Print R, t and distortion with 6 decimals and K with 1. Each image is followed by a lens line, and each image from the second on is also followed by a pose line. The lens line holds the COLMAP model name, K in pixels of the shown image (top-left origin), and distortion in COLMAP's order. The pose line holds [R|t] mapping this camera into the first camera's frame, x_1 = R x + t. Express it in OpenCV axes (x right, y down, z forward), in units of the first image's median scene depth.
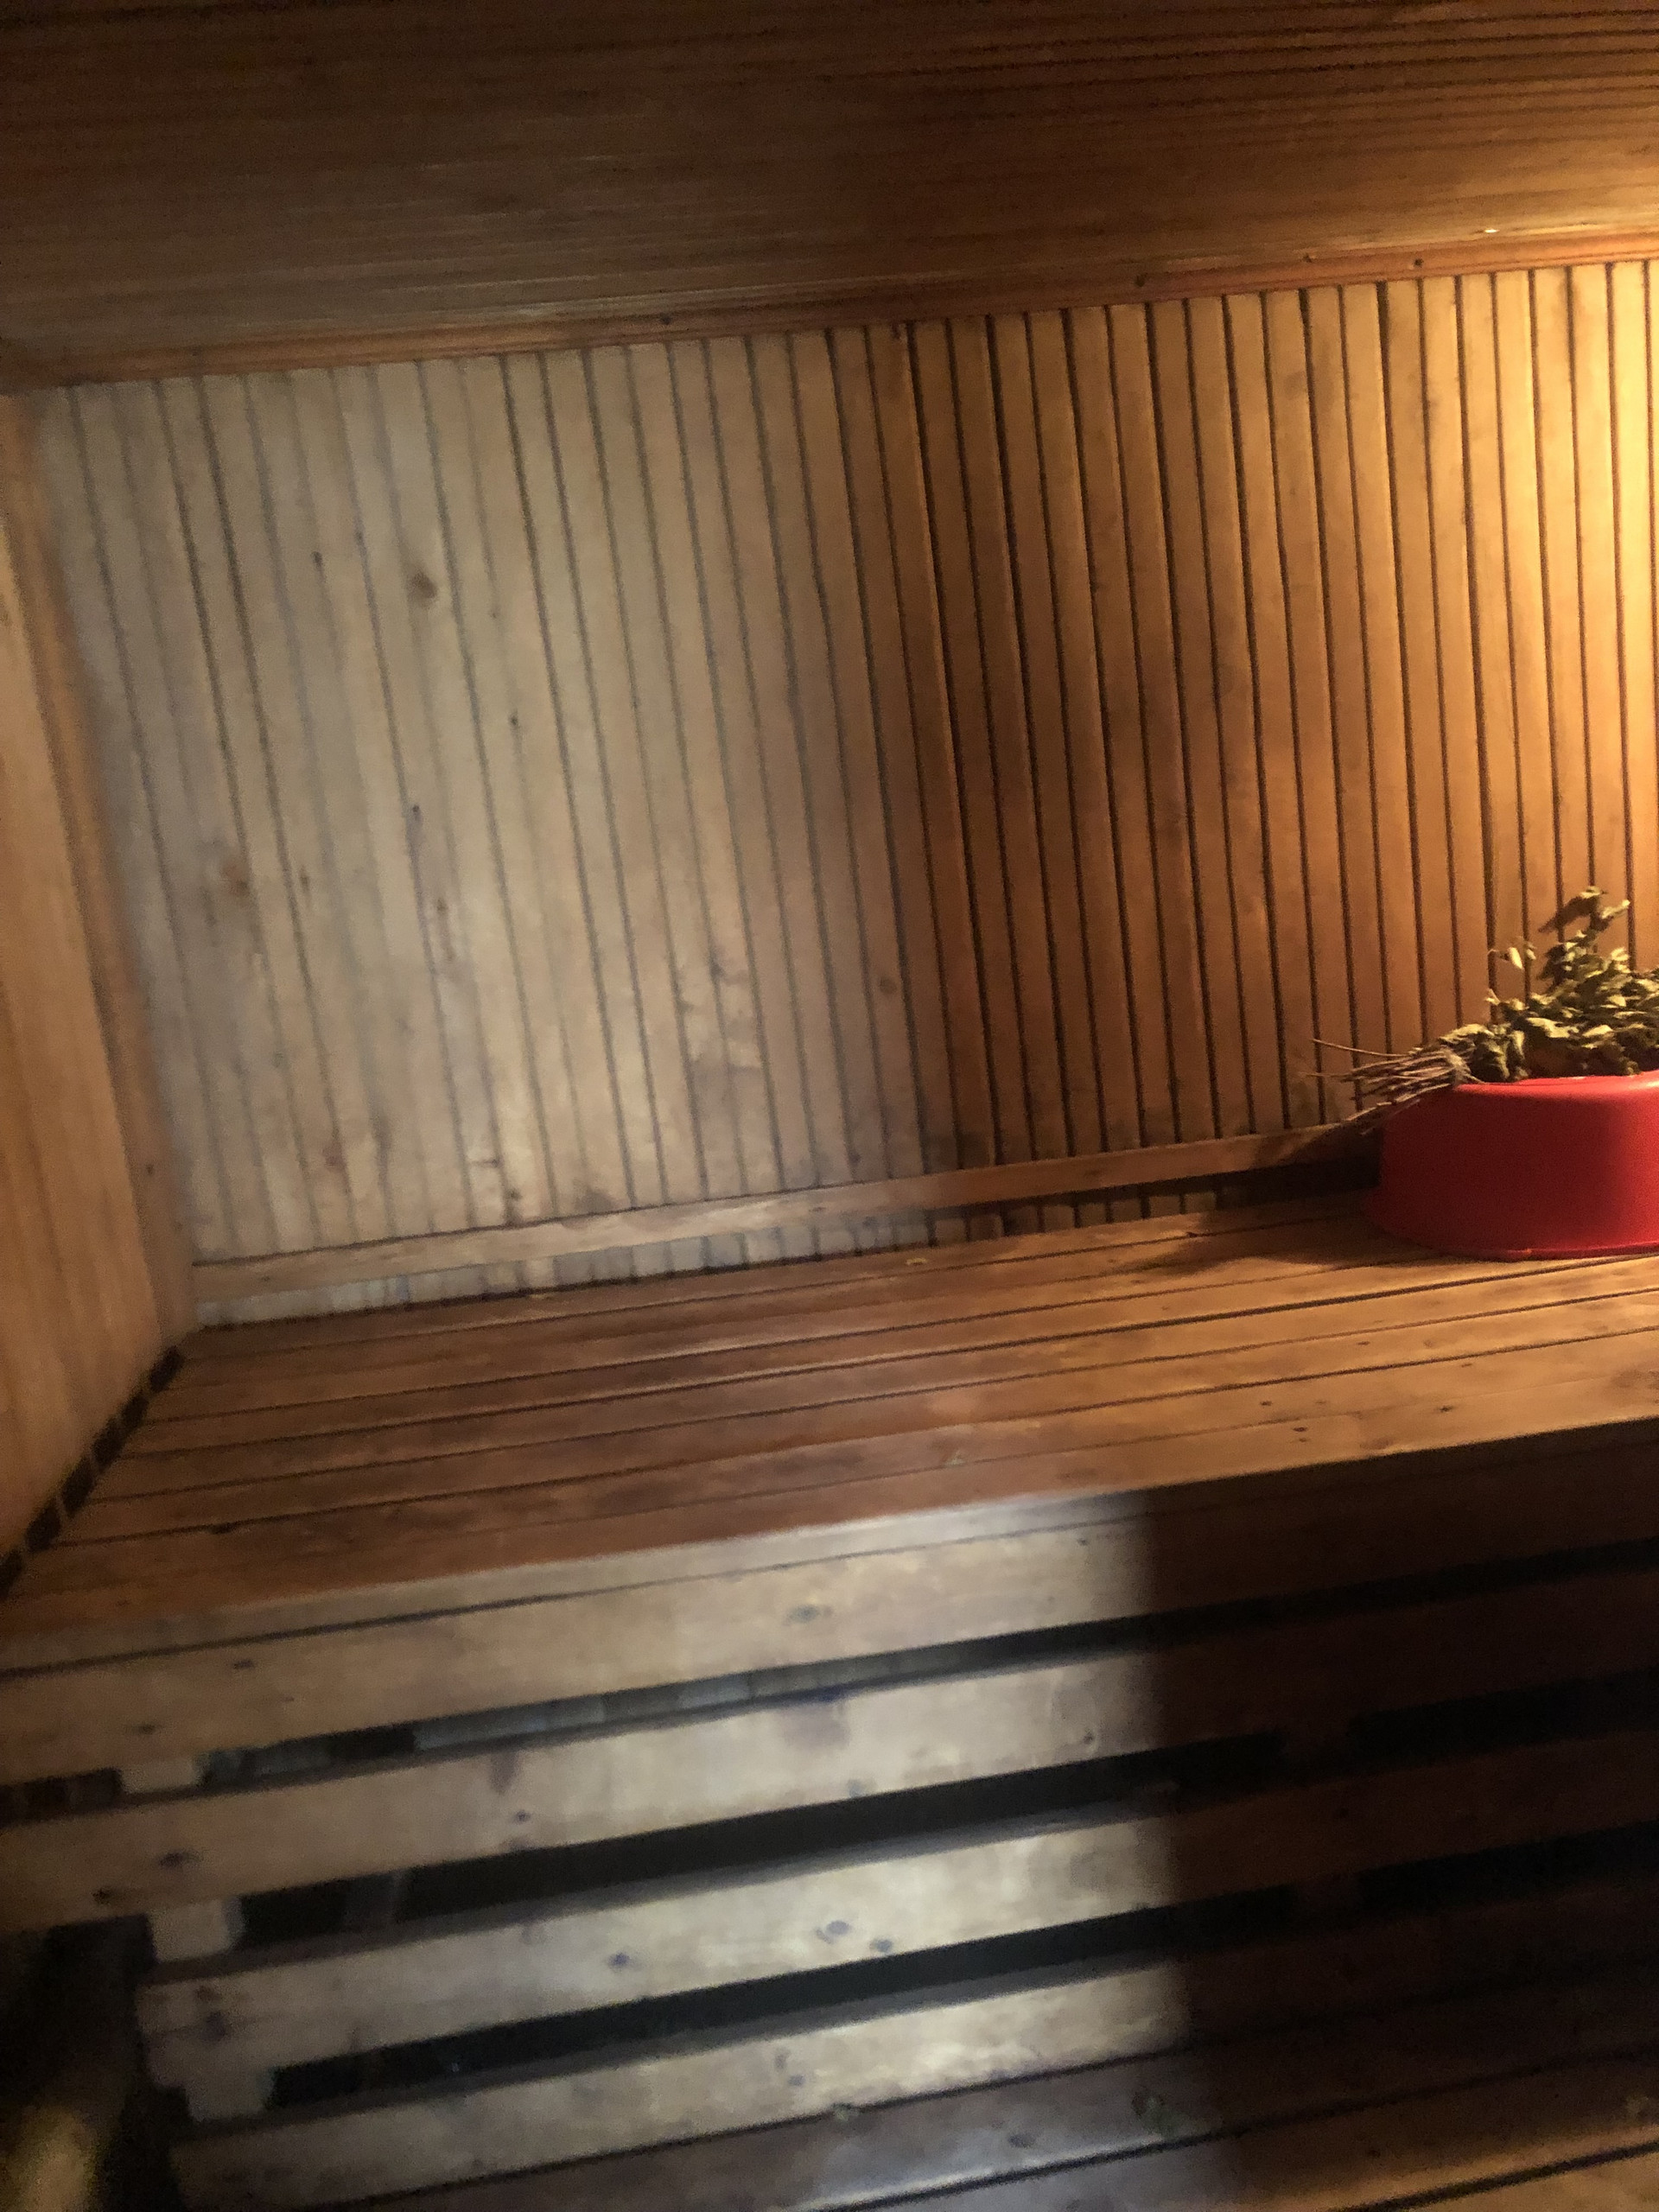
lens RADIAL K [[1832.0, 0, 829.2], [0, 1832.0, 1107.0], [0, 0, 1]] dist [0.029285, -0.035427]
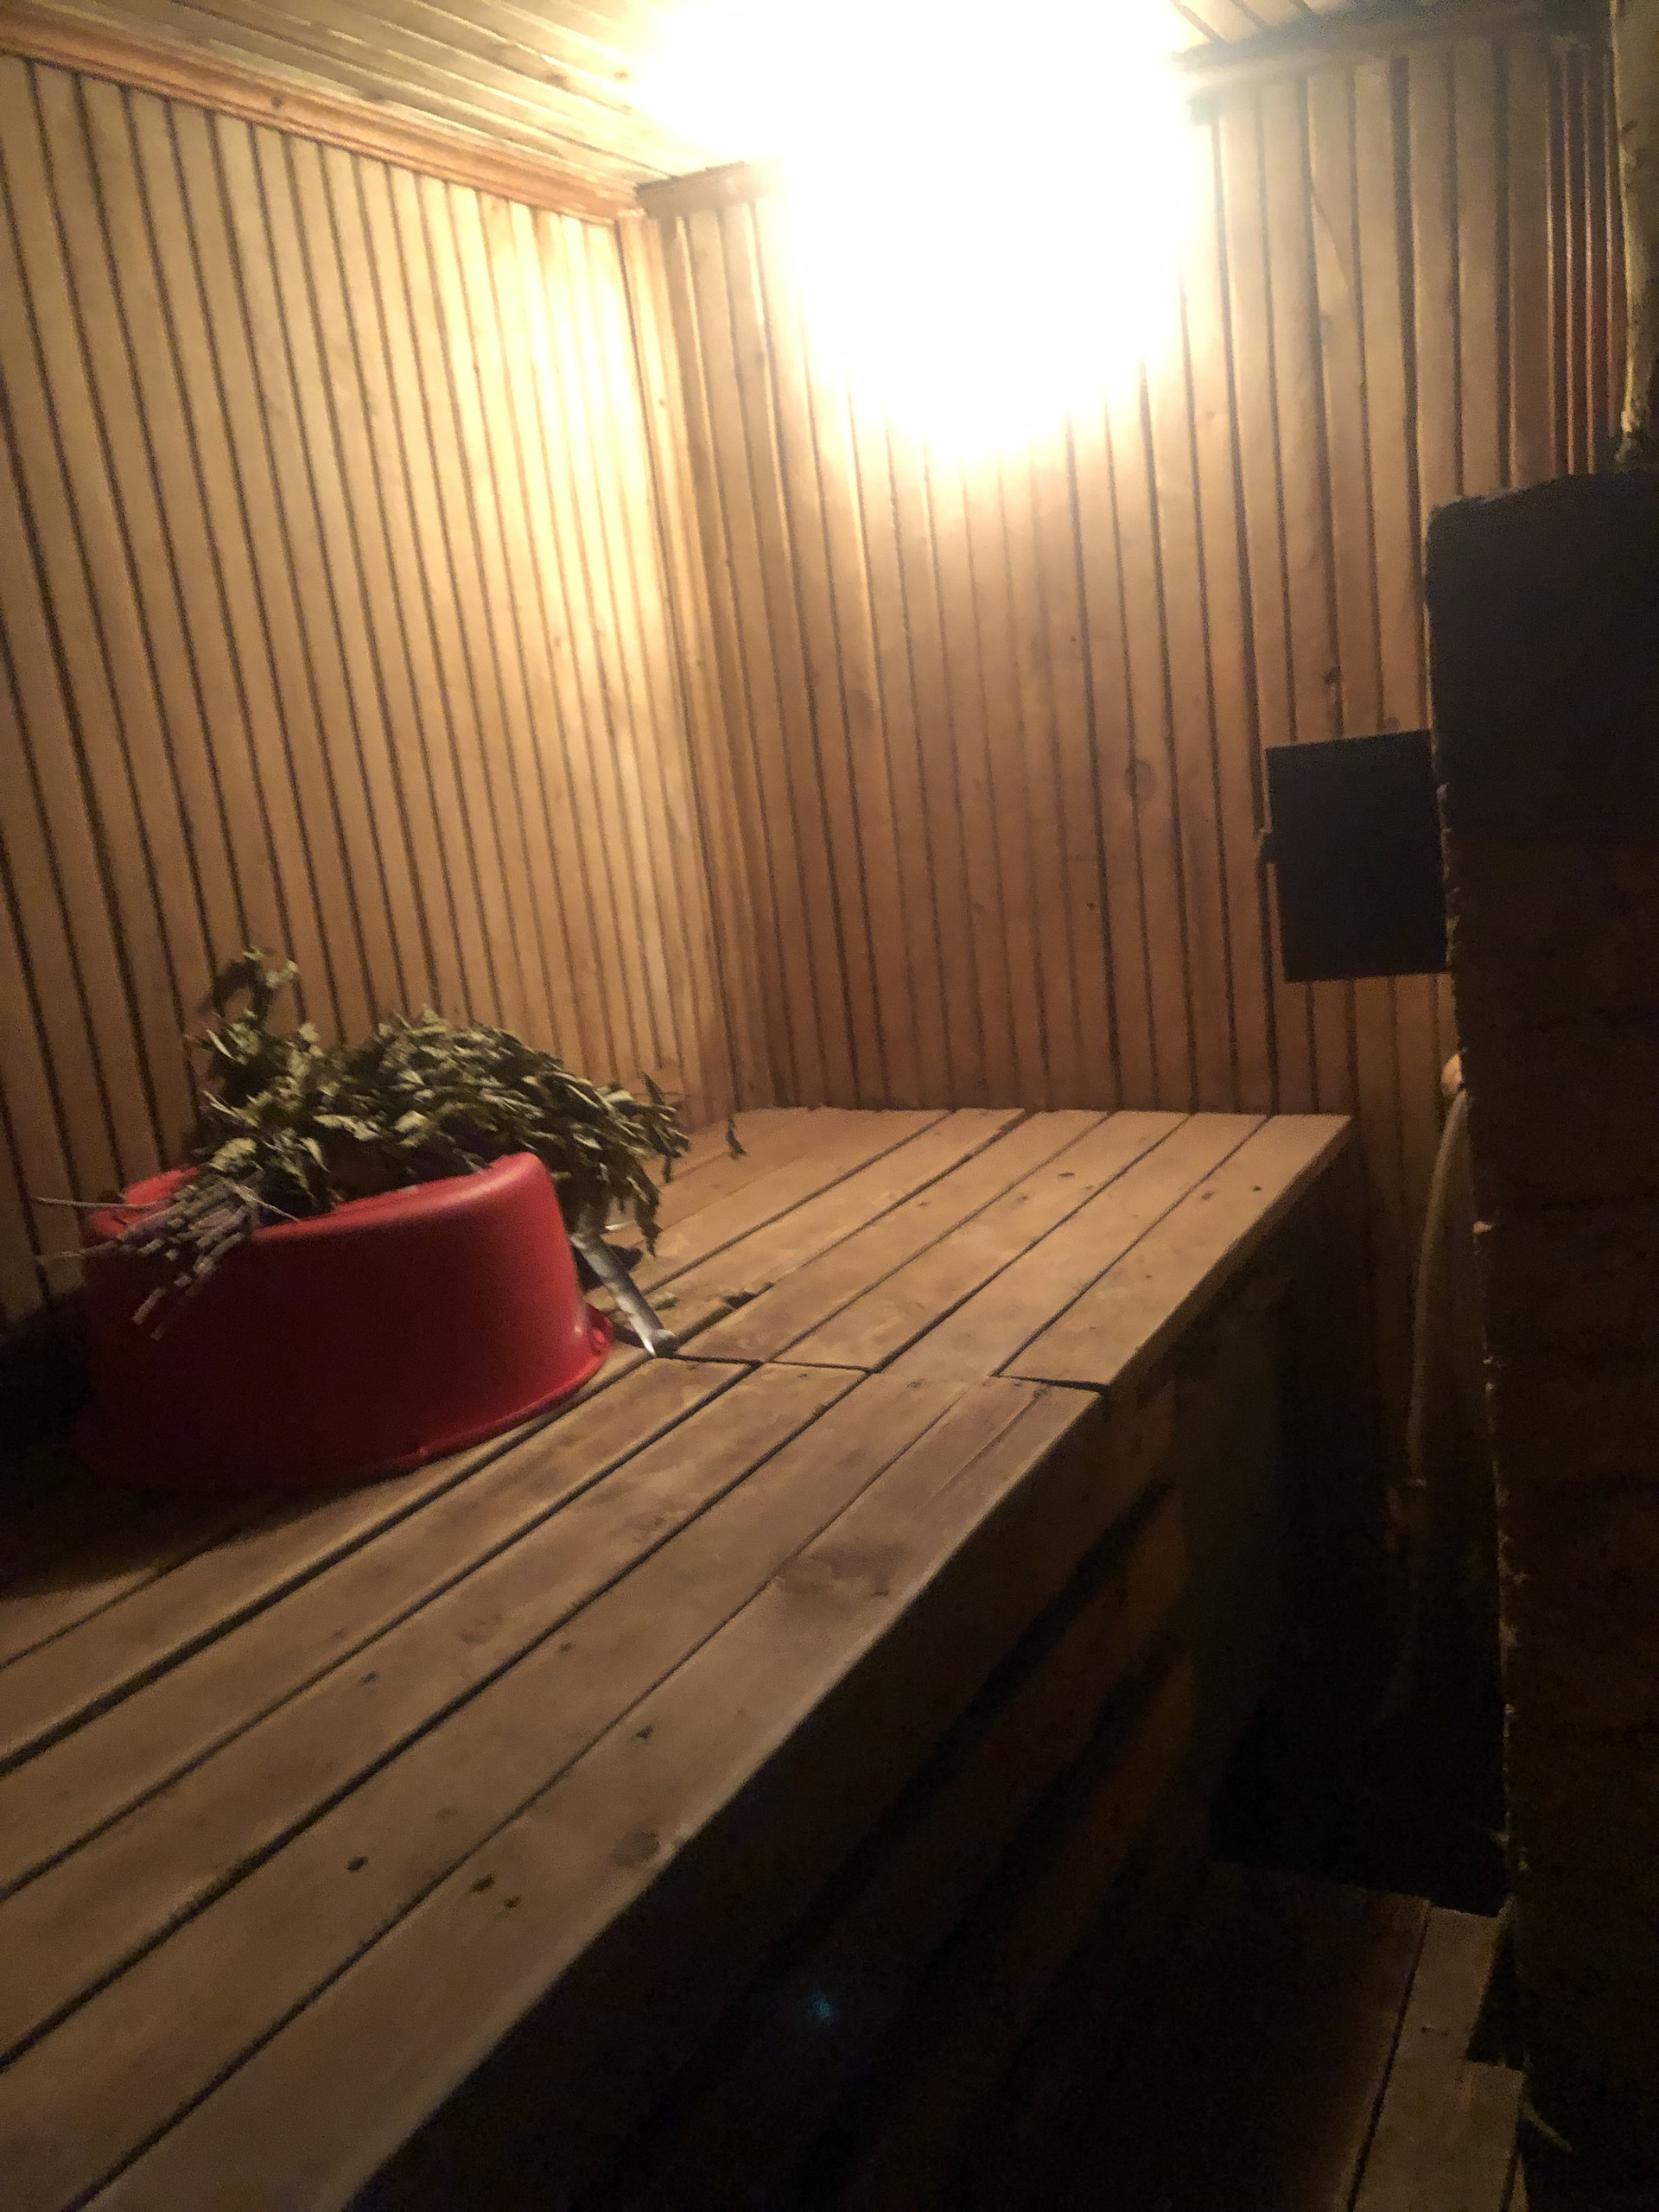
lens RADIAL K [[1832.0, 0, 832.8], [0, 1832.0, 1105.3], [0, 0, 1]] dist [0.029285, -0.035427]
pose [[0.548396, -0.121516, 0.827342, -0.075074], [0.203994, 0.978935, 0.008565, -0.020001], [-0.810955, 0.164076, 0.561633, 0.471211]]
